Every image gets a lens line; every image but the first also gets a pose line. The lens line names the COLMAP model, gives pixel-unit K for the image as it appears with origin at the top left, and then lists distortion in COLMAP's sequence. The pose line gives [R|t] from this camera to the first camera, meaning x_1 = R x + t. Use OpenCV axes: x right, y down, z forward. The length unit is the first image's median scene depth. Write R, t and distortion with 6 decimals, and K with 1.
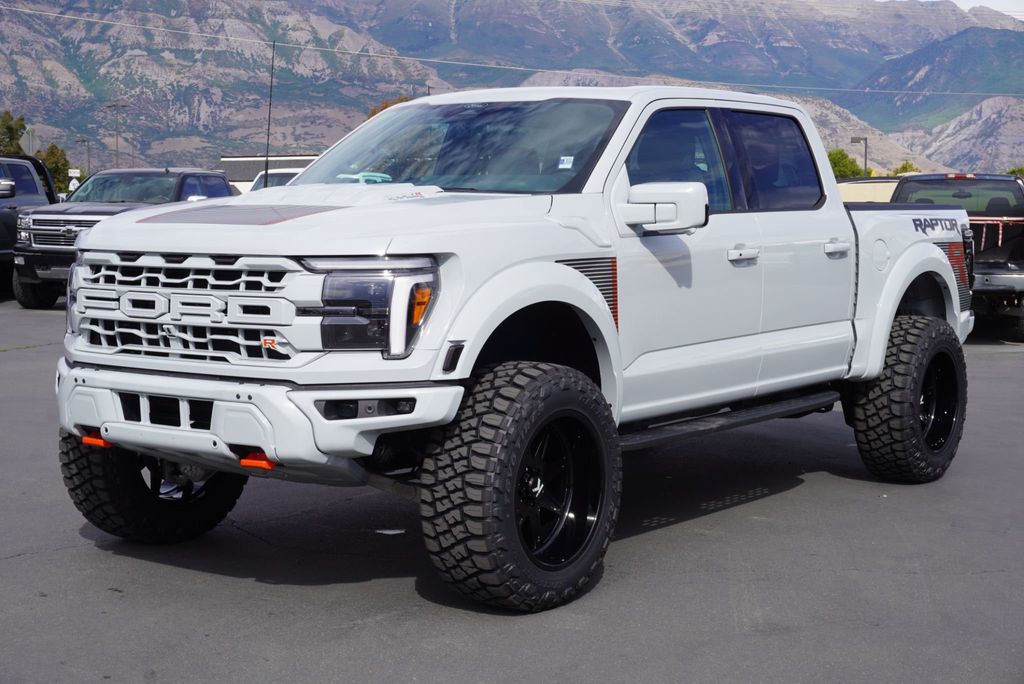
lens RADIAL K [[1619.6, 0, 512.0], [0, 1619.6, 342.0], [0, 0, 1]] dist [0.010683, 0.047996]
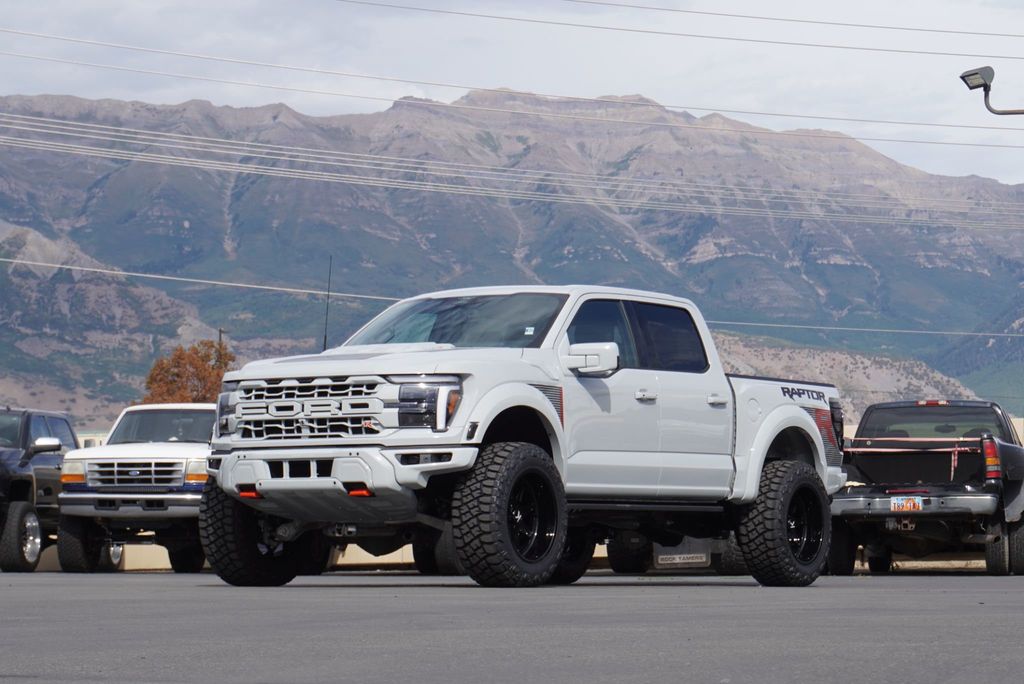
lens RADIAL K [[2997.0, 0, 512.0], [0, 2997.0, 342.0], [0, 0, 1]] dist [-0.009617, 0.588838]
pose [[0.998385, -0.002021, 0.056772, -0.171378], [0.010730, 0.988086, -0.153531, 0.399355], [-0.055786, 0.153893, 0.986512, -2.155421]]
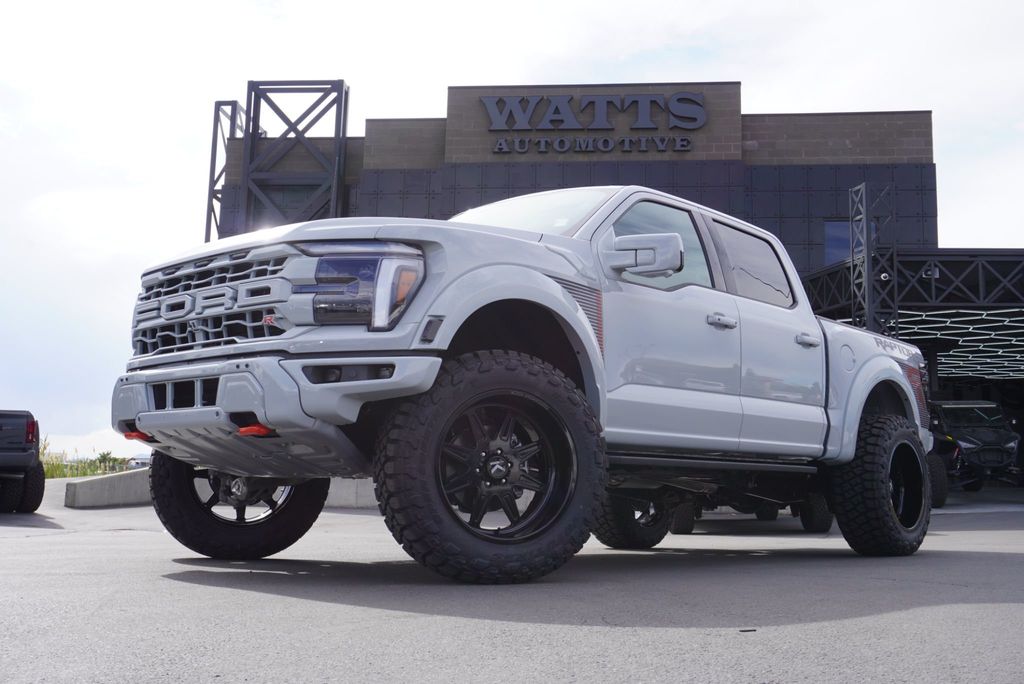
lens RADIAL K [[1067.9, 0, 512.0], [0, 1067.9, 342.0], [0, 0, 1]] dist [0.009687, 0.000685]
pose [[0.995498, -0.001169, -0.094771, 0.080477], [-0.019799, 0.975298, -0.220005, 0.165616], [0.092687, 0.220891, 0.970884, 0.301983]]
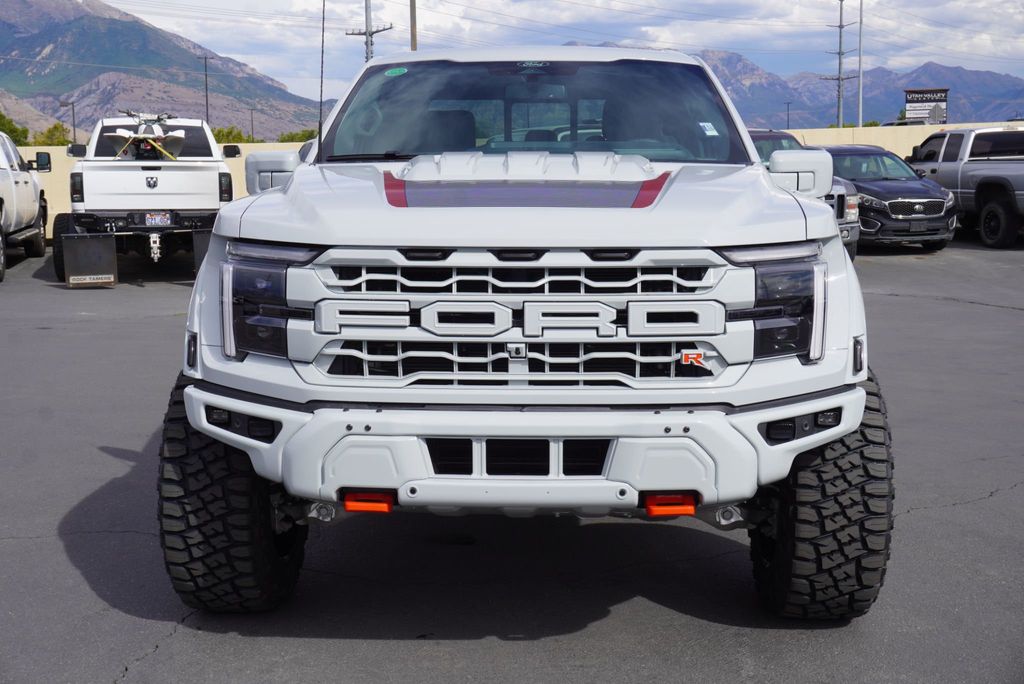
lens RADIAL K [[1244.7, 0, 512.0], [0, 1244.7, 342.0], [0, 0, 1]] dist [-0.016031, 0.216445]
pose [[0.830309, -0.085809, 0.550657, -0.535433], [0.051095, 0.995635, 0.078106, -0.056868], [-0.554955, -0.036717, 0.831069, 0.524311]]
